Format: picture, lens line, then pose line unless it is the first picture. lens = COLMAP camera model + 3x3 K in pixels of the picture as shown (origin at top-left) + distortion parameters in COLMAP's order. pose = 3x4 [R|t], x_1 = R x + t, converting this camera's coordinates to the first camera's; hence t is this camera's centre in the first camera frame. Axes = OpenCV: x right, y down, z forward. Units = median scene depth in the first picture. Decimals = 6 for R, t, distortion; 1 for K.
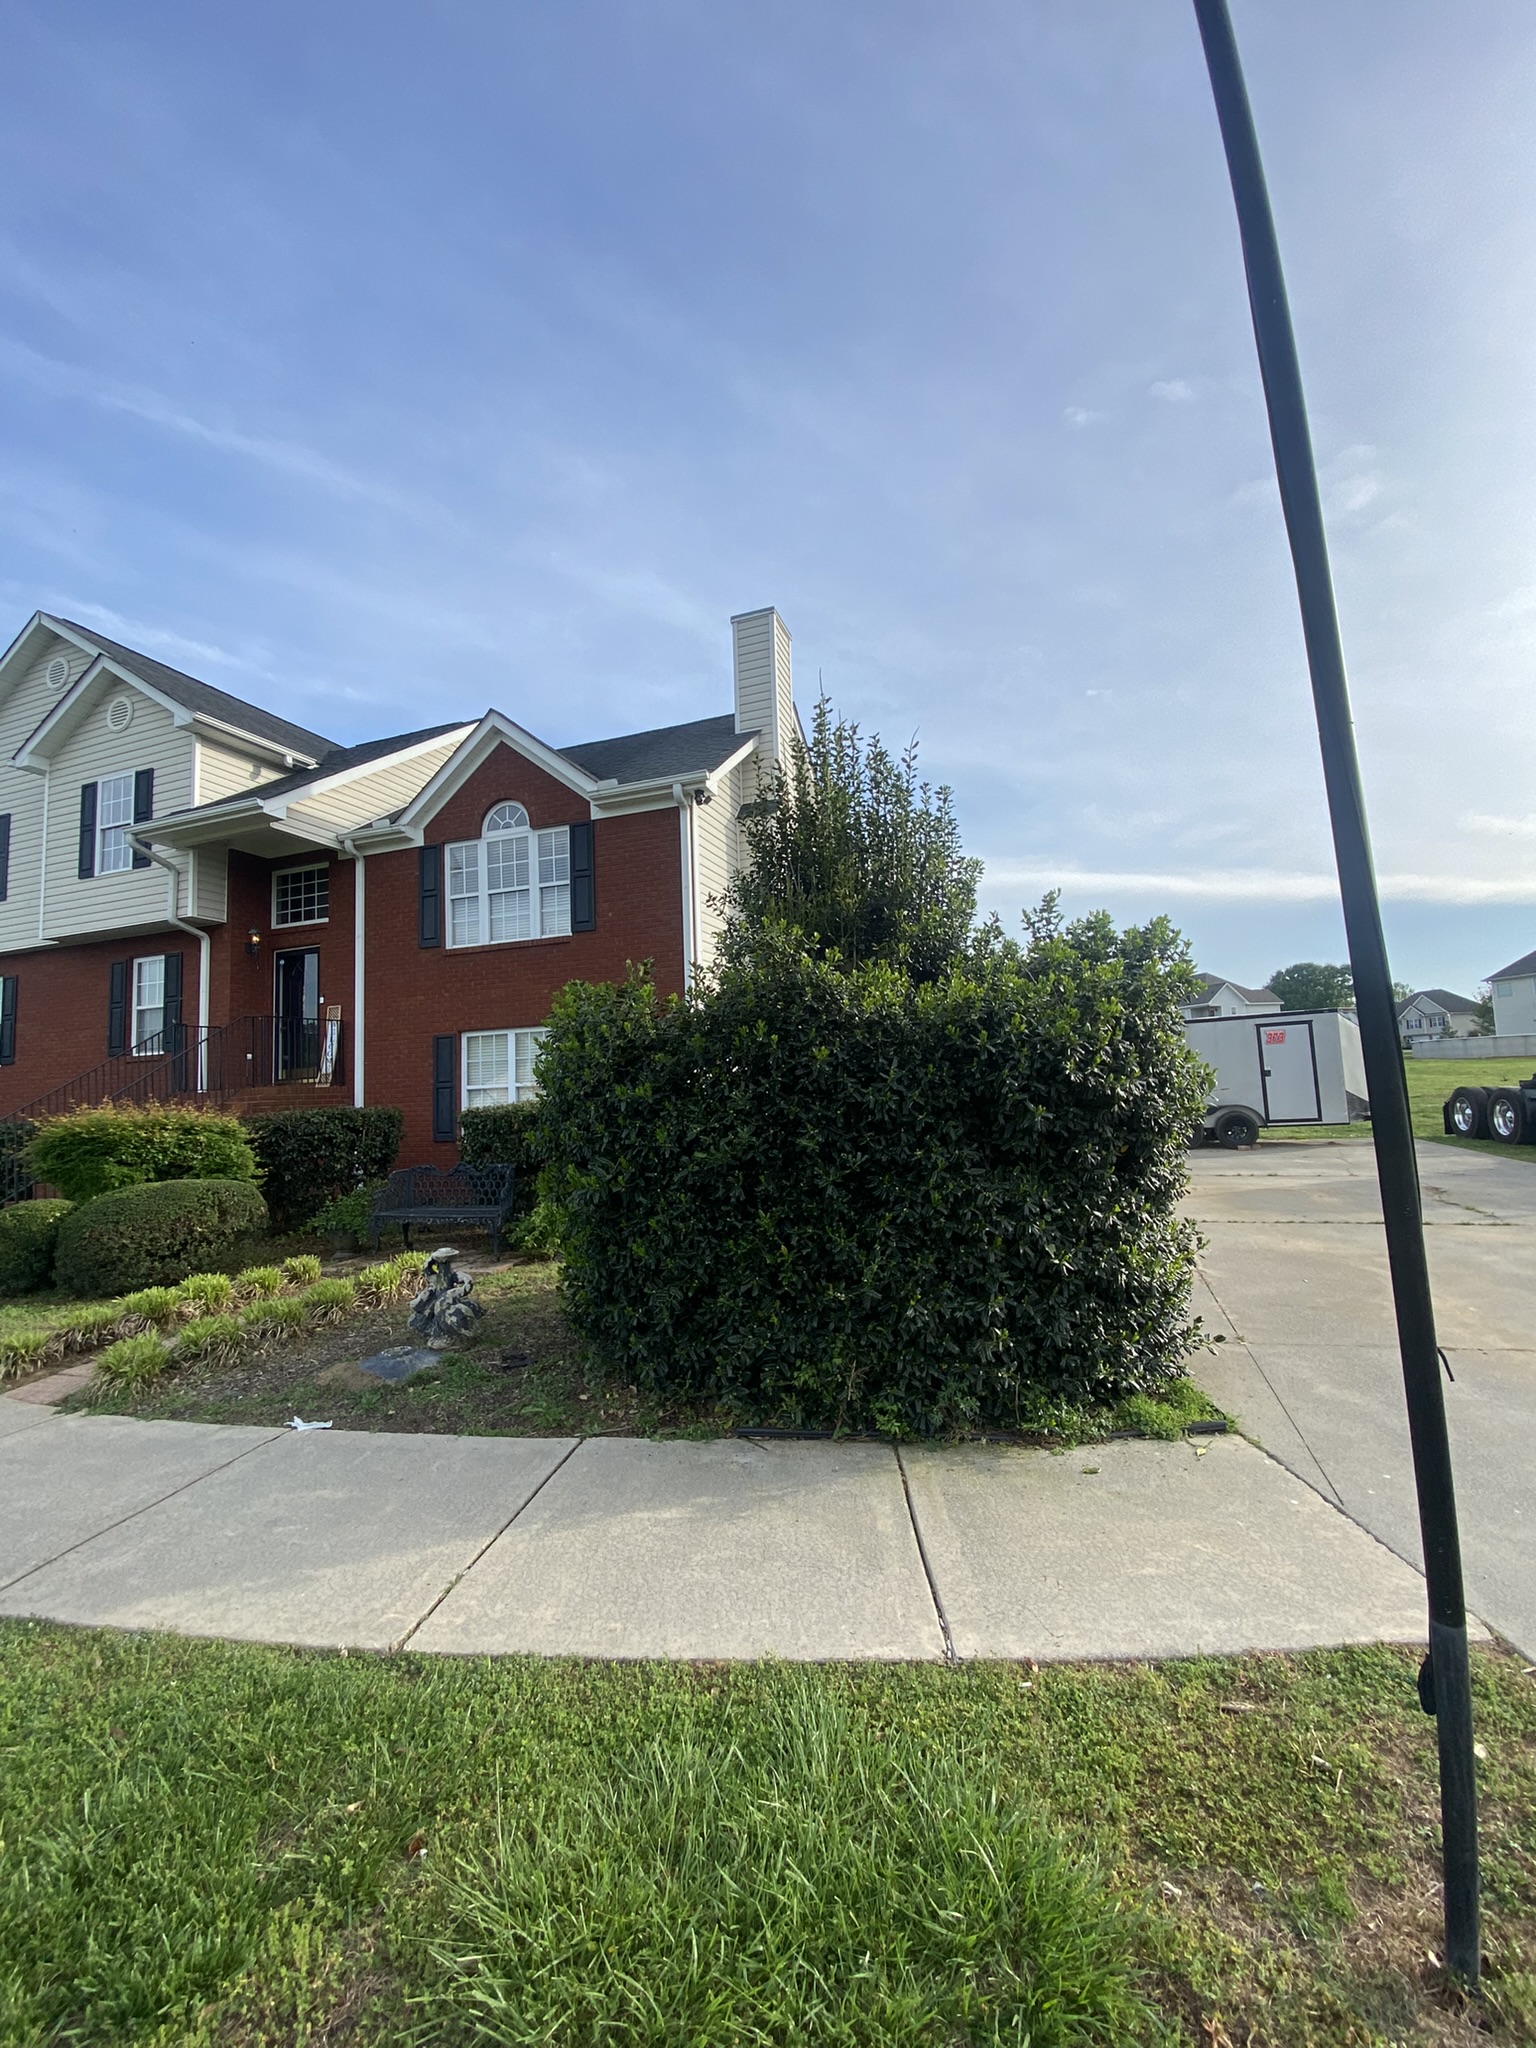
lens RADIAL K [[842.4, 0, 767.6], [0, 842.4, 1045.1], [0, 0, 1]] dist [0.028290, -0.036945]
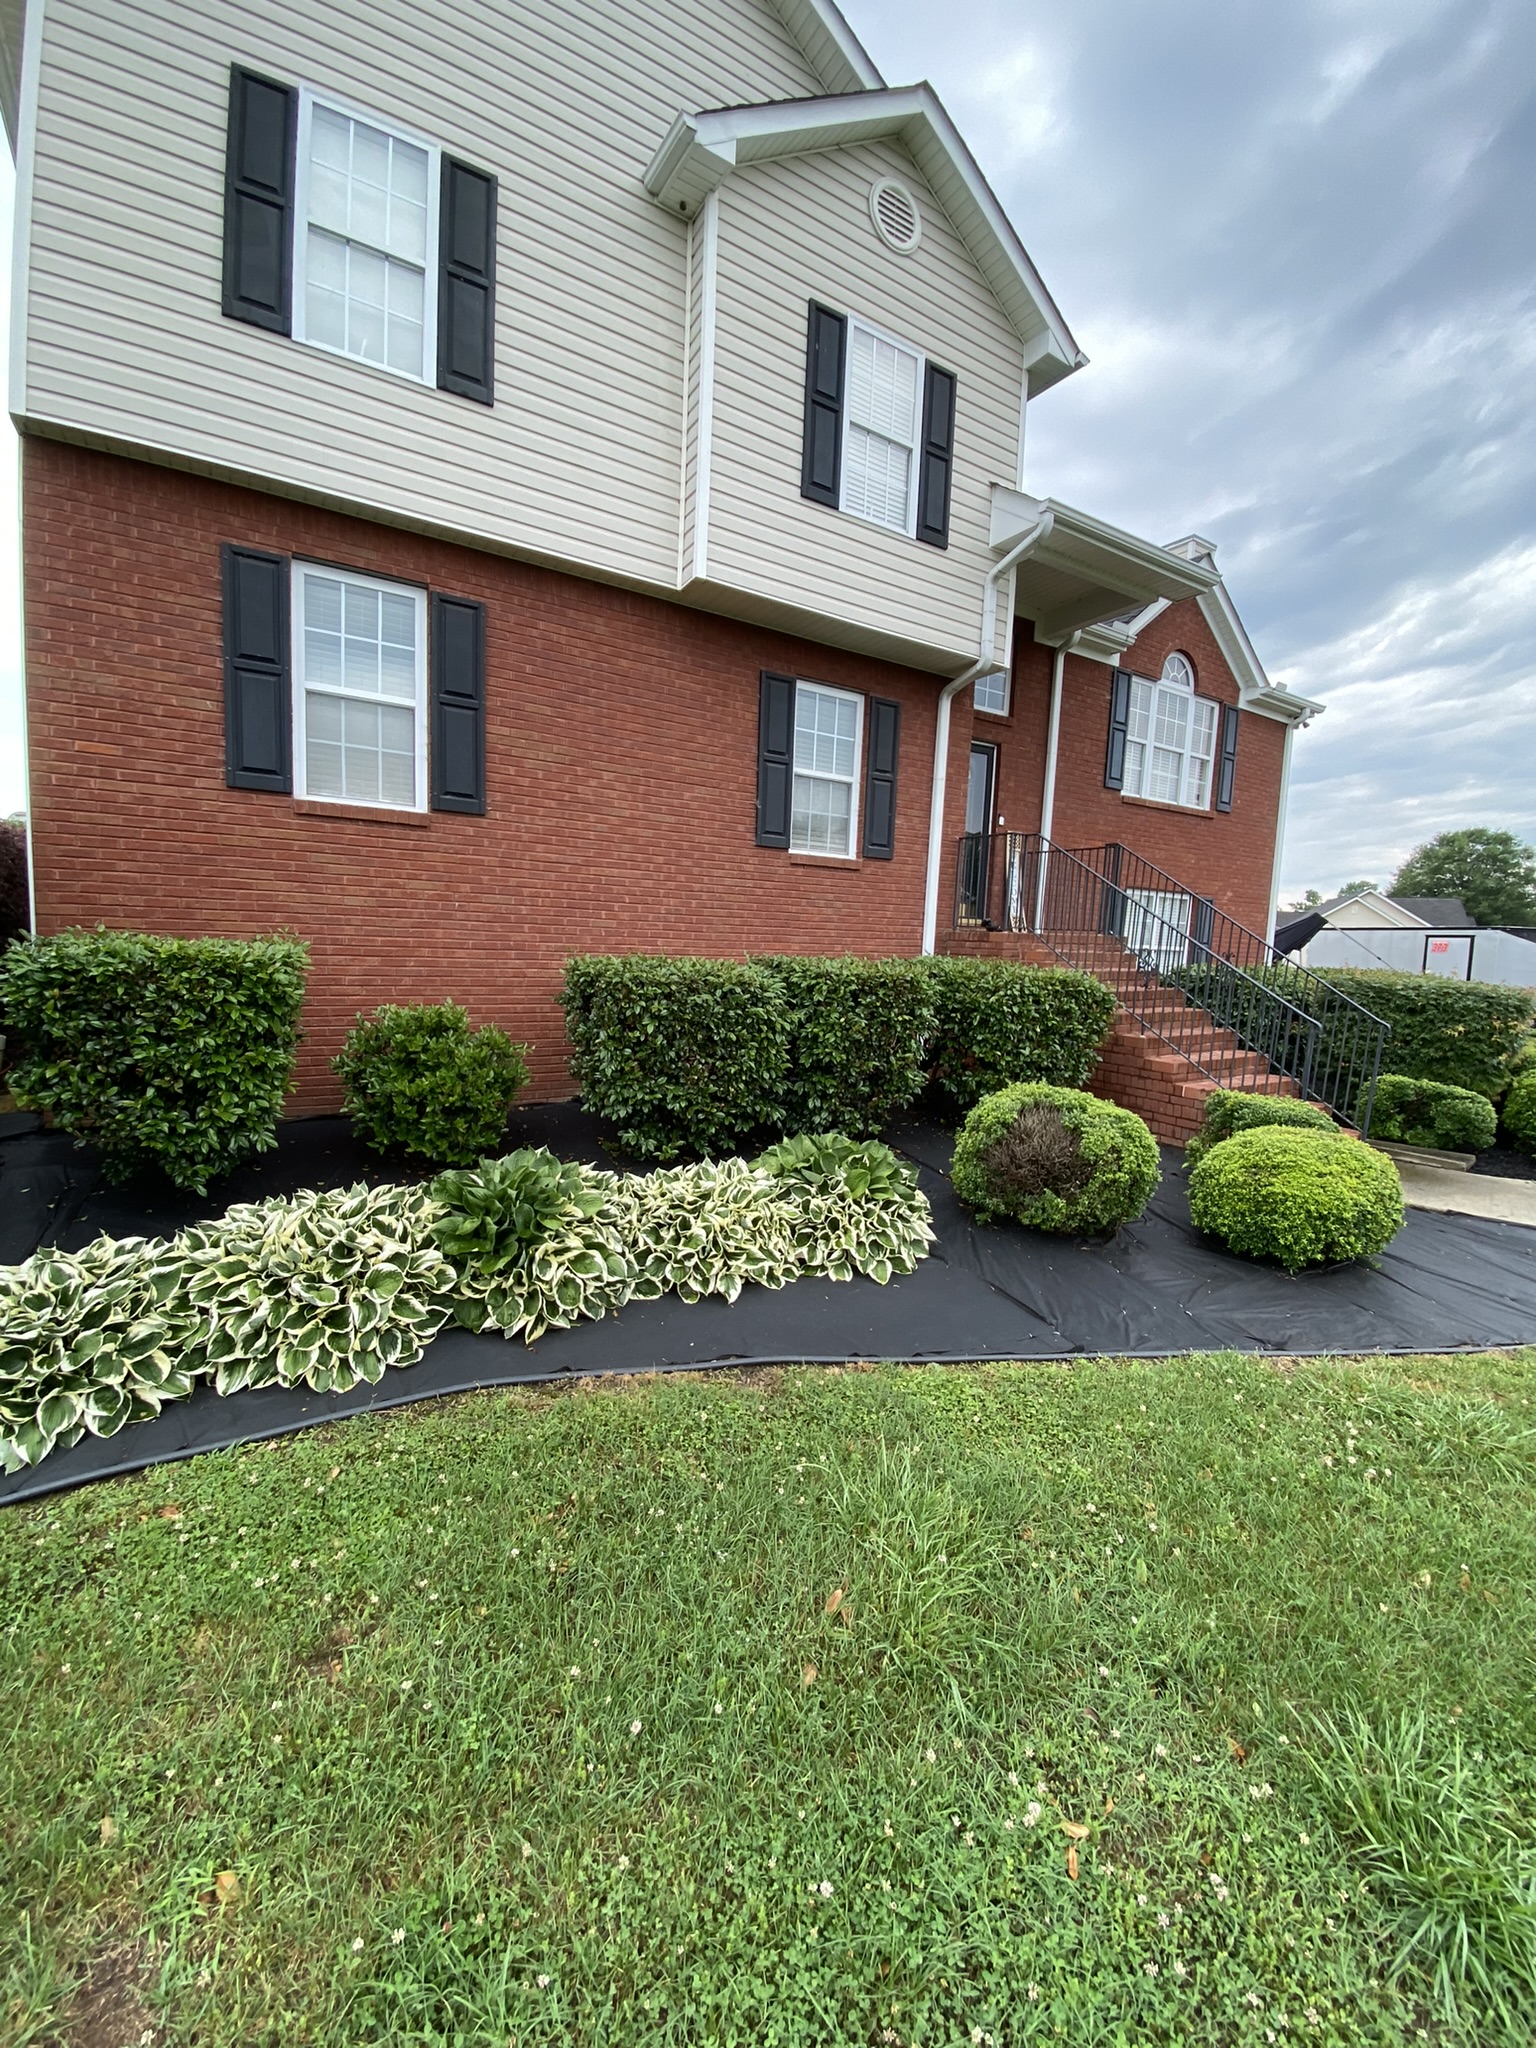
lens RADIAL K [[827.4, 0, 770.5], [0, 827.4, 1034.9], [0, 0, 1]] dist [-0.000087, -0.011144]
pose [[0.625990, -0.029508, 0.779273, -1.319941], [-0.113172, 0.985267, 0.128219, 0.071876], [-0.771575, -0.168456, 0.613428, 0.690657]]
